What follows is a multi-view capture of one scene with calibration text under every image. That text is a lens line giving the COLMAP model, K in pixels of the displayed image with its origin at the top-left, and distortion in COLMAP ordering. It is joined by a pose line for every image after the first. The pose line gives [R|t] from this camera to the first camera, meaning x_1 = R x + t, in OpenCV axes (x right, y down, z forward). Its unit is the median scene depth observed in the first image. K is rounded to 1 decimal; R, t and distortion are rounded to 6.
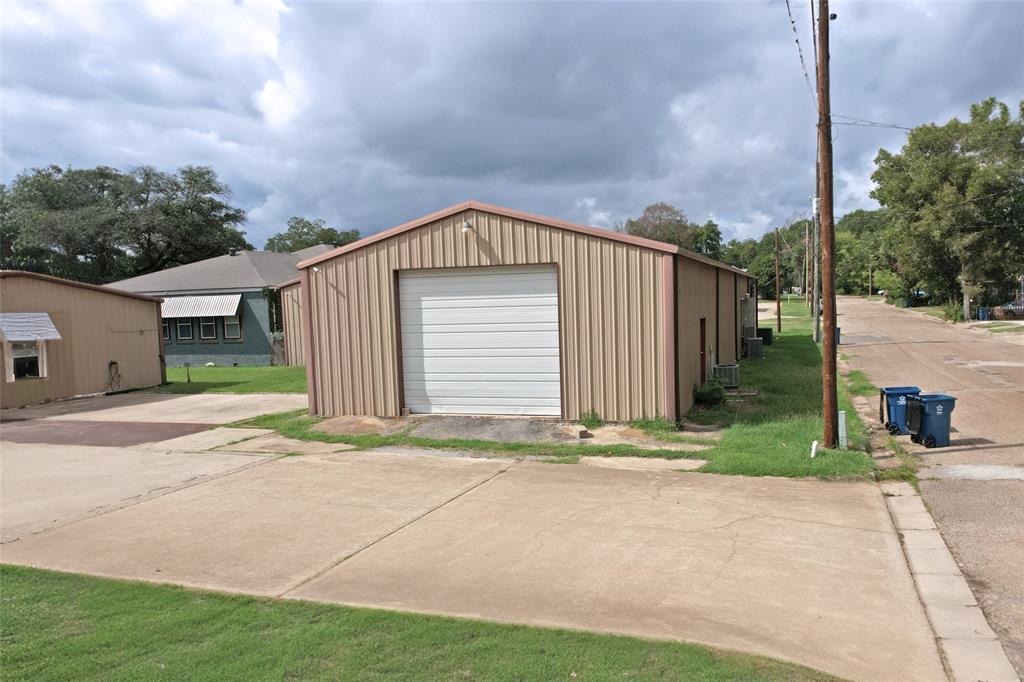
lens RADIAL K [[777.7, 0, 512.0], [0, 777.7, 341.0], [0, 0, 1]] dist [-0.032096, 0.001534]
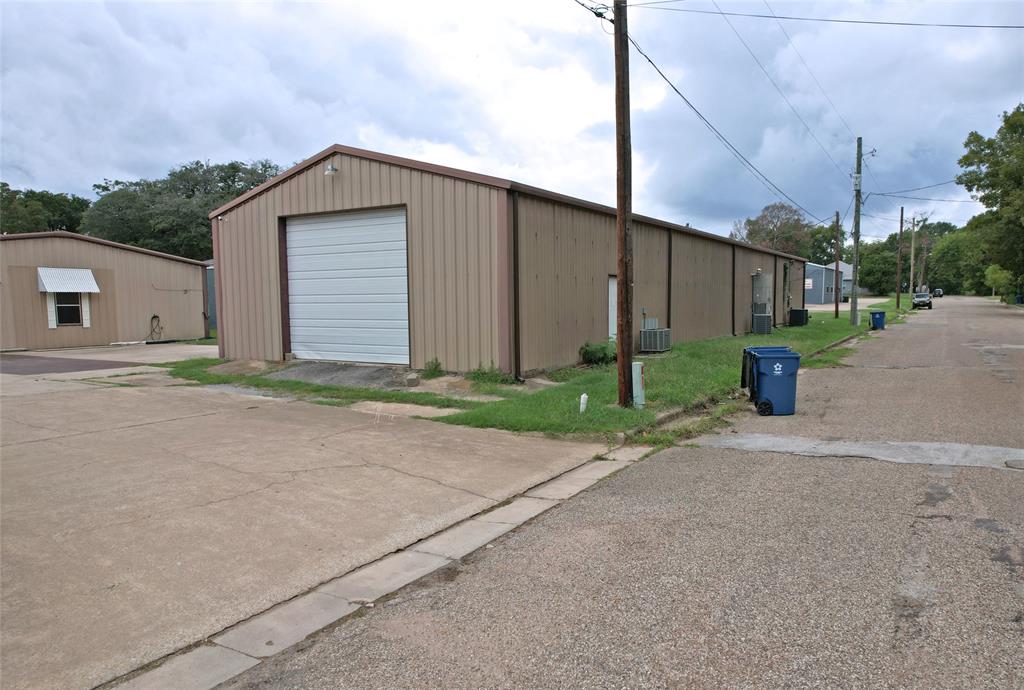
lens RADIAL K [[682.6, 0, 512.0], [0, 682.6, 345.0], [0, 0, 1]] dist [-0.028834, -0.000065]
pose [[0.975885, 0.039143, -0.214748, 0.359376], [-0.035056, 0.999125, 0.022807, 0.047623], [0.215453, -0.014728, 0.976403, 0.202905]]
